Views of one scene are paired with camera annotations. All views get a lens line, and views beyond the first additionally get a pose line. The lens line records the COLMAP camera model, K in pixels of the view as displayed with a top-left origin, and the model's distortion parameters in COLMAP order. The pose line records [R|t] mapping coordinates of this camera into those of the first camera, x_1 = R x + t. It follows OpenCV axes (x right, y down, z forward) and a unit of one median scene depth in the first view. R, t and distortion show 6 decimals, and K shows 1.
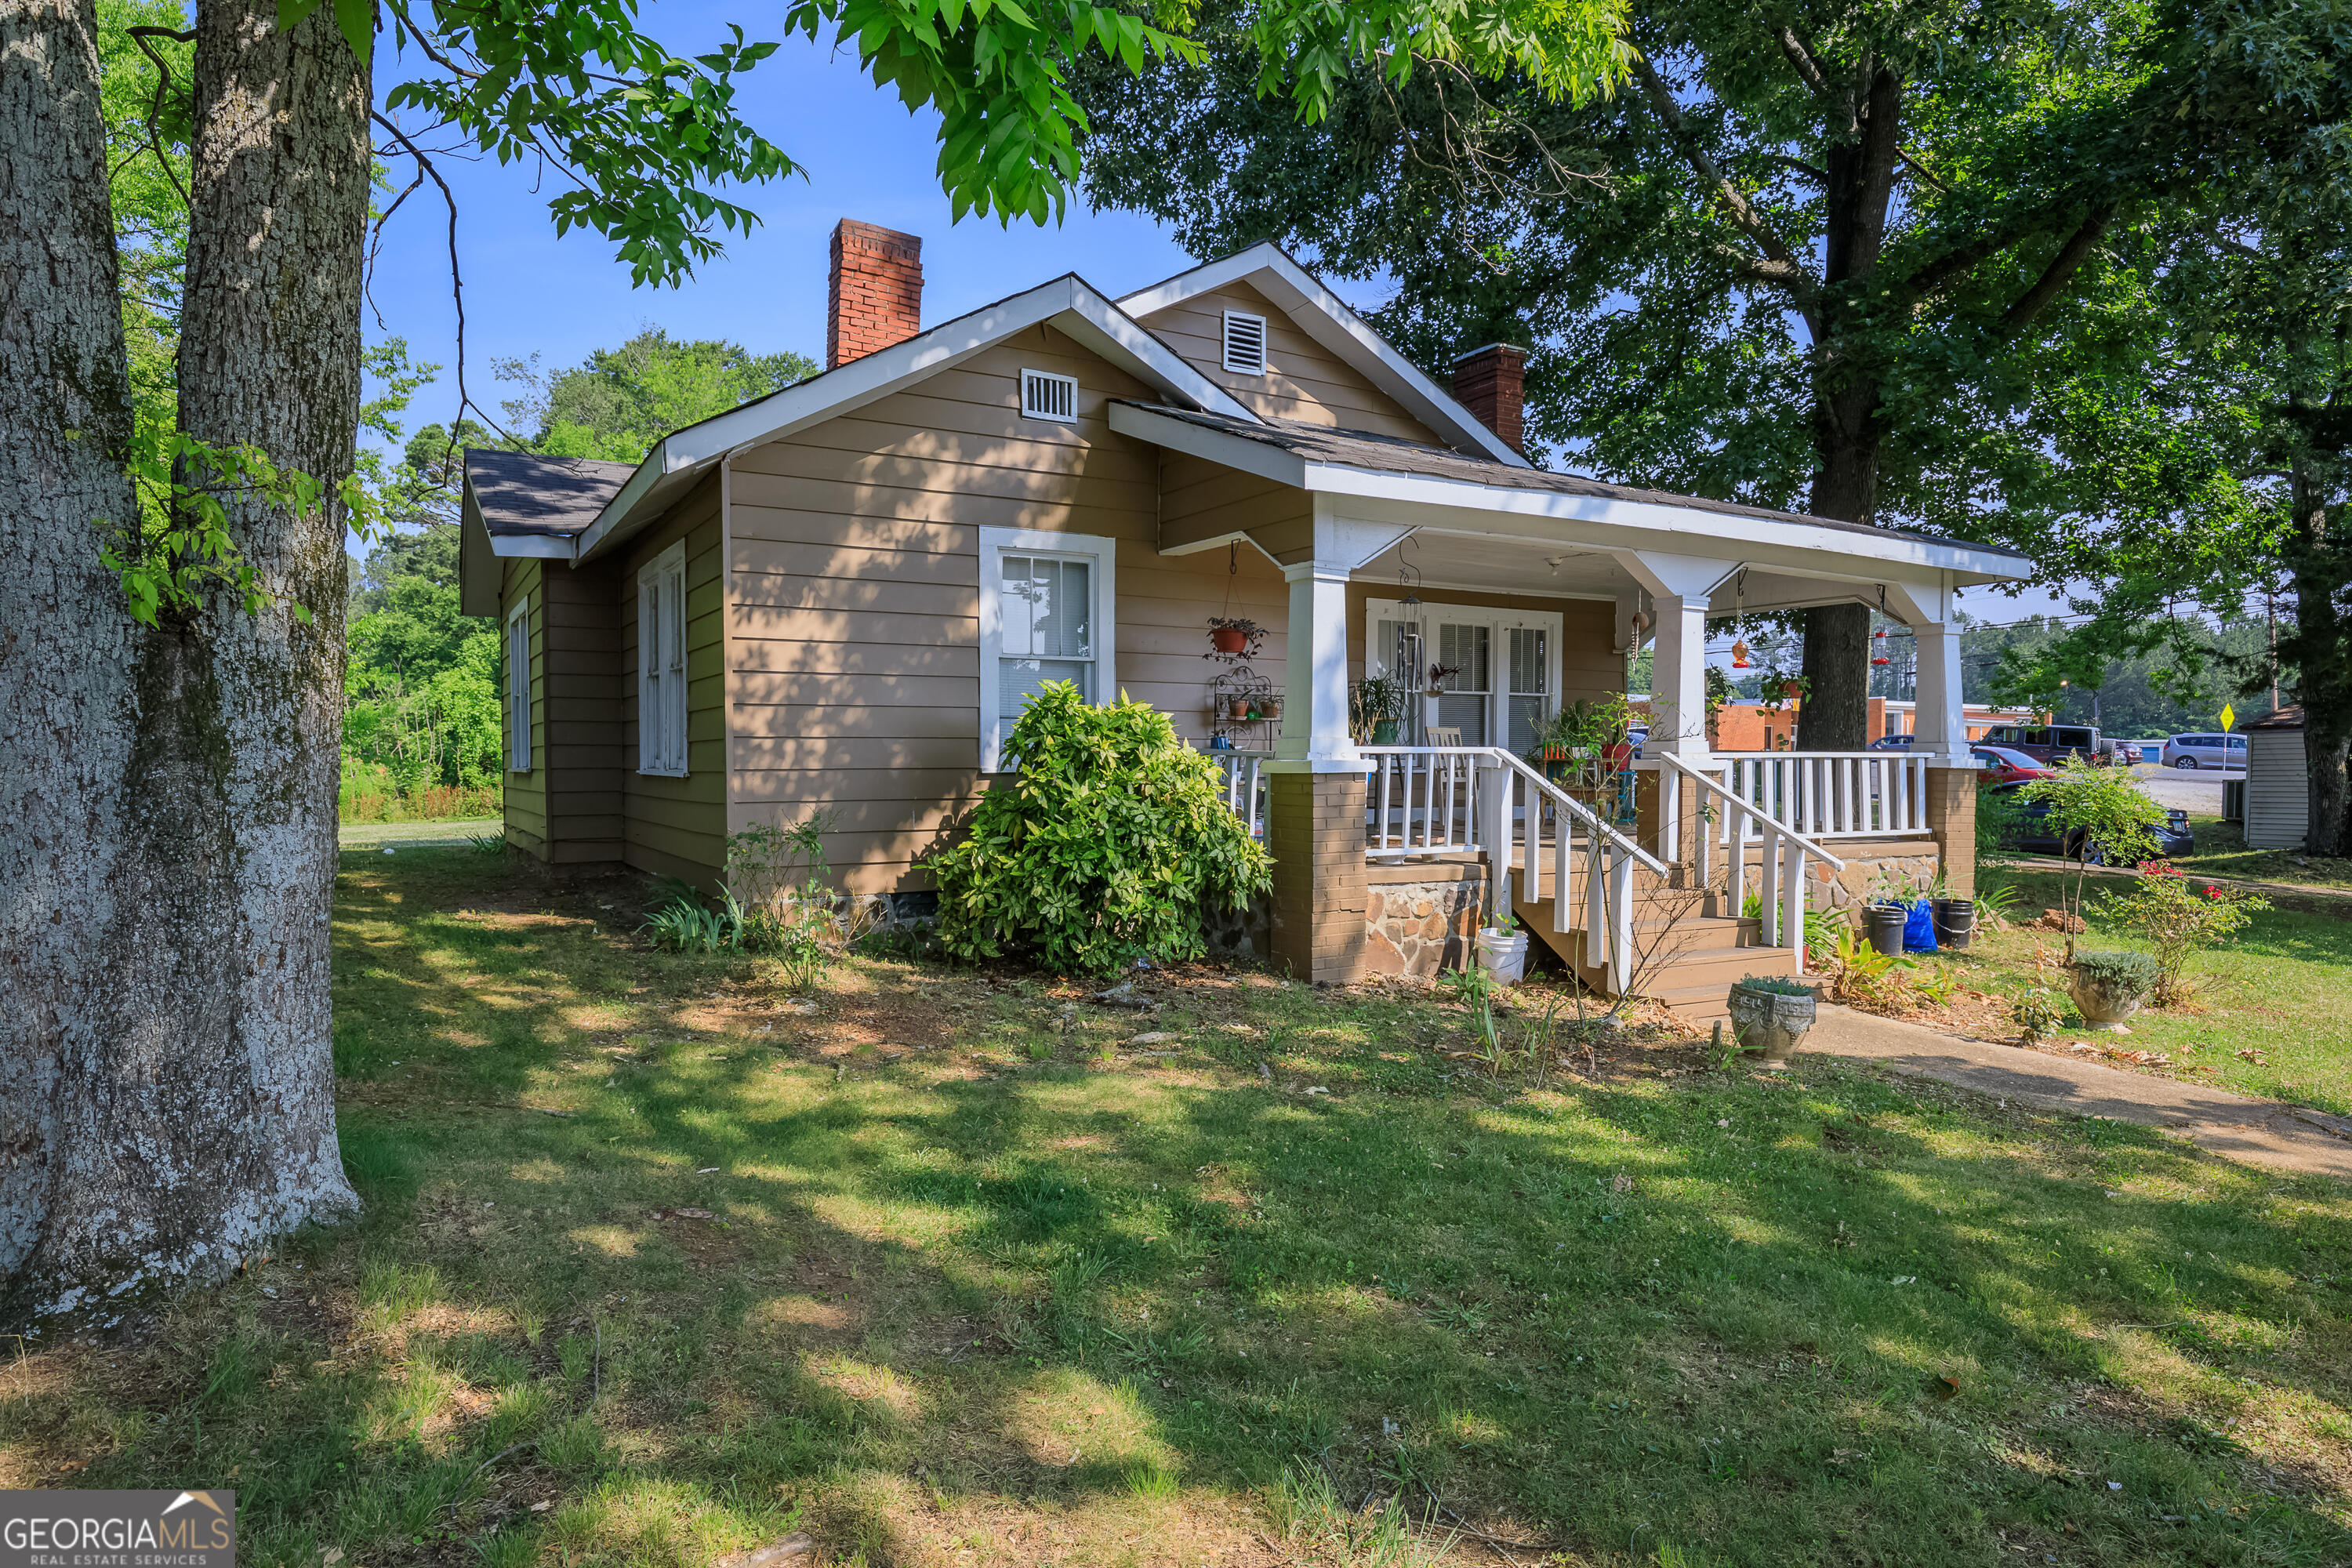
lens RADIAL K [[1393.2, 0, 1173.5], [0, 1393.2, 743.0], [0, 0, 1]] dist [-0.001809, -0.000391]
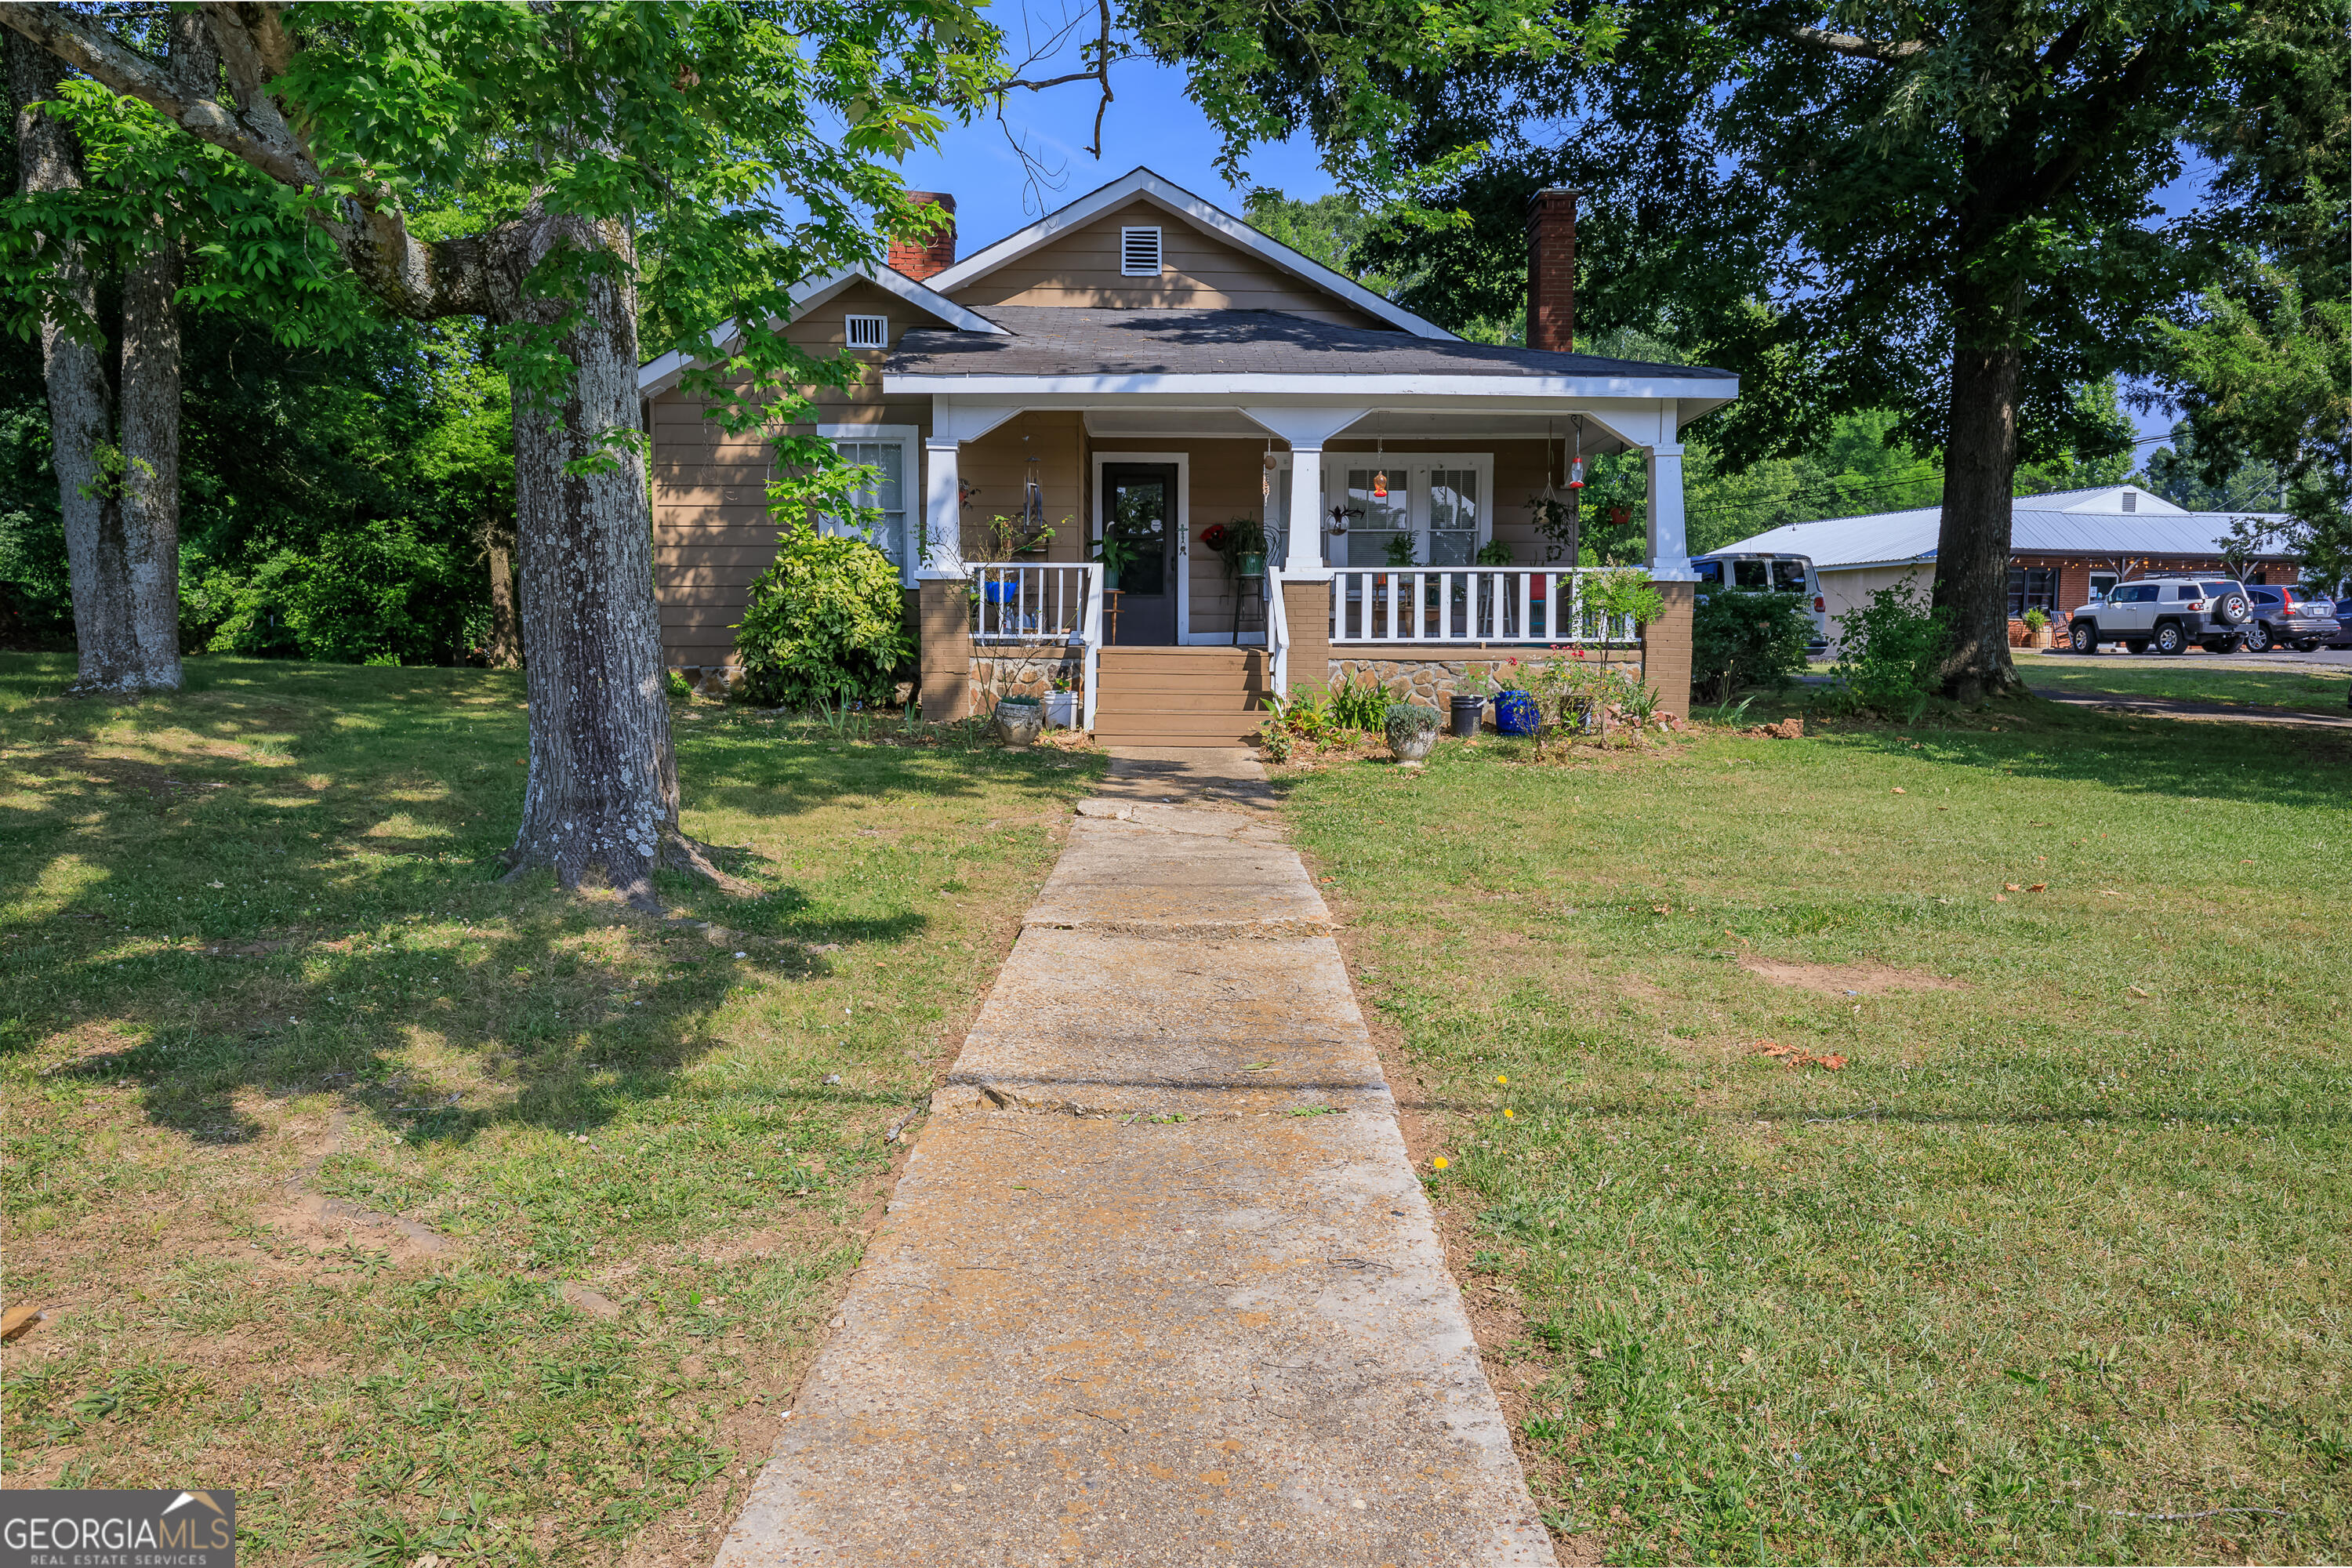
lens RADIAL K [[1639.1, 0, 1176.0], [0, 1639.1, 784.0], [0, 0, 1]] dist [0.004464, 0.000386]
pose [[0.870138, 0.039494, -0.491224, 1.065477], [0.002344, 0.996441, 0.084265, 0.080873], [0.492803, -0.074473, 0.866948, -0.369862]]
